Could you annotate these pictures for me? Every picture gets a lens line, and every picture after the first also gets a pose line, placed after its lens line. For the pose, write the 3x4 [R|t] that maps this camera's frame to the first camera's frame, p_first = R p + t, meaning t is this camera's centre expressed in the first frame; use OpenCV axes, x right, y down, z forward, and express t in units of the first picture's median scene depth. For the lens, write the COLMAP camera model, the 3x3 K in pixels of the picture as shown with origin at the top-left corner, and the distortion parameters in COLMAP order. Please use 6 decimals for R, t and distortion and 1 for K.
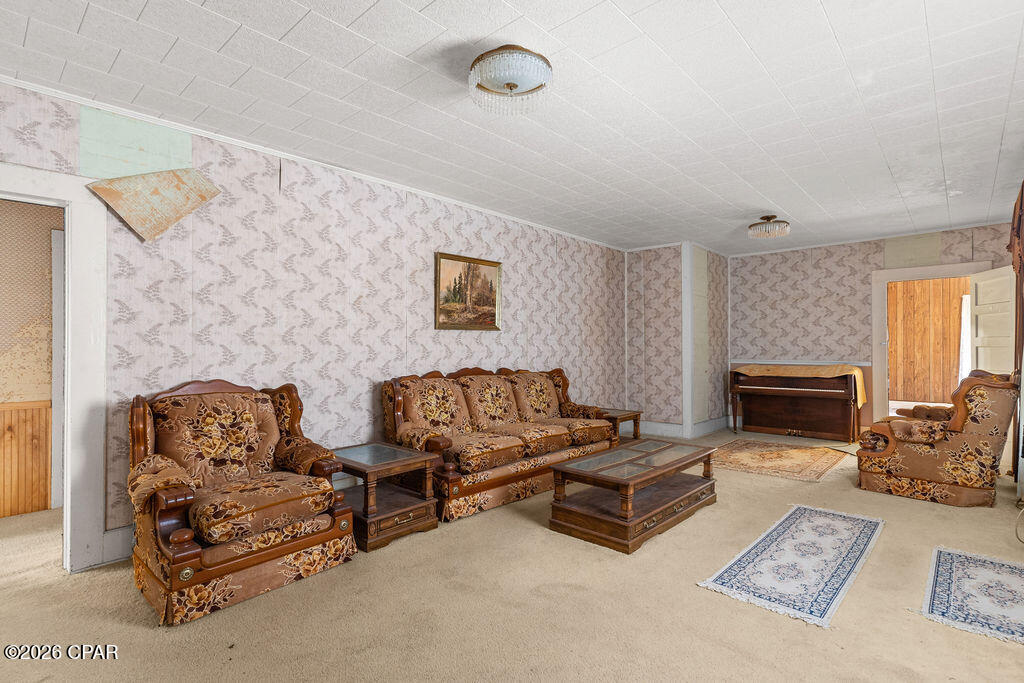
lens RADIAL K [[498.1, 0, 509.4], [0, 498.1, 341.5], [0, 0, 1]] dist [0.001607, 0.000293]
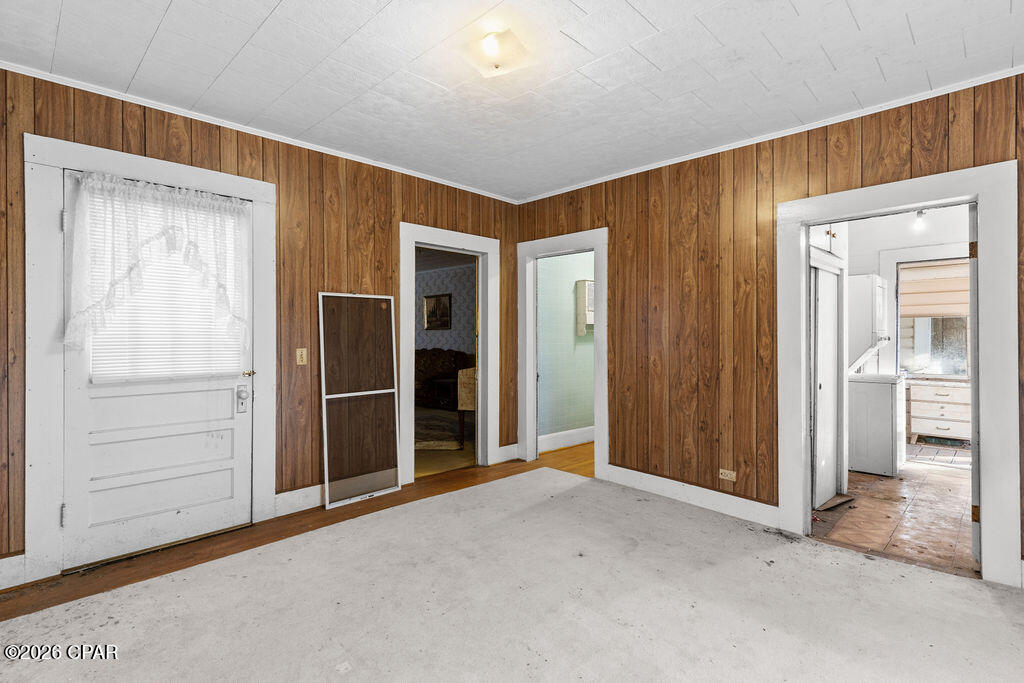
lens RADIAL K [[498.1, 0, 512.0], [0, 498.1, 339.8], [0, 0, 1]] dist [0.001607, 0.000293]
pose [[-0.030392, 0.003670, -0.999531, 1.237013], [0.005102, 0.999981, 0.003517, 0.008156], [0.999525, -0.004993, -0.030410, 0.853742]]
